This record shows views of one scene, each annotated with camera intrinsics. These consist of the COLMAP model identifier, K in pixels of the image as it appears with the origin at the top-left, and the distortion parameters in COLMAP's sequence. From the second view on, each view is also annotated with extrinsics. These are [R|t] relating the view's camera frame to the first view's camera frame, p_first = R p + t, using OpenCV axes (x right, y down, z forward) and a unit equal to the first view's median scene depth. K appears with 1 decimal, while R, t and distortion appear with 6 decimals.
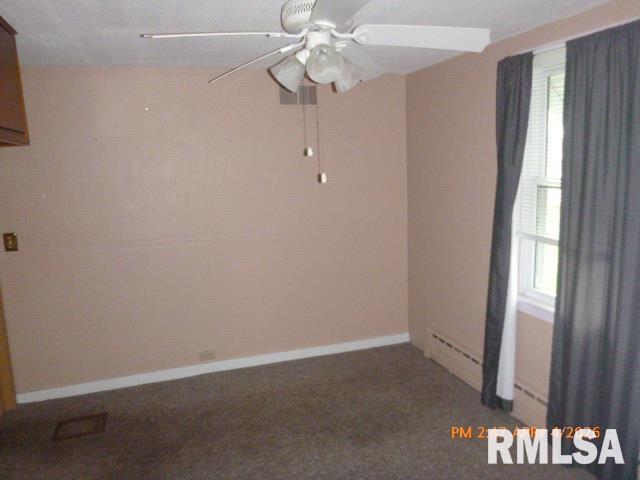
lens RADIAL K [[469.7, 0, 320.0], [0, 469.7, 240.0], [0, 0, 1]] dist [-0.028027, 0.000928]
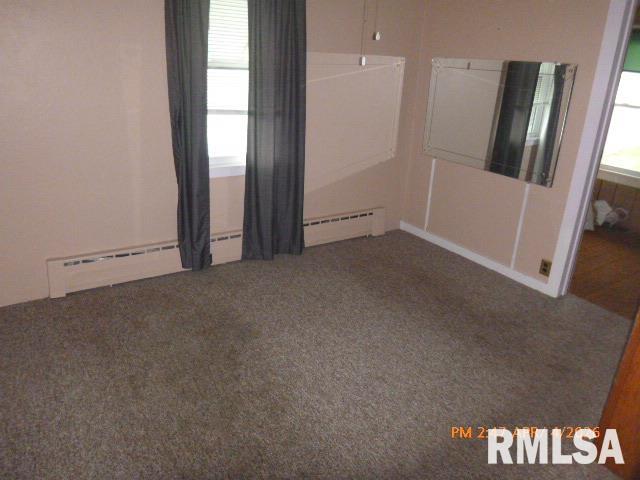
lens RADIAL K [[480.9, 0, 320.0], [0, 480.9, 240.0], [0, 0, 1]] dist [-0.022094, -0.003053]
pose [[-0.265590, -0.323449, 0.908209, -0.871835], [0.105577, 0.926617, 0.360879, -0.121895], [-0.958288, 0.191731, -0.211951, 1.087184]]
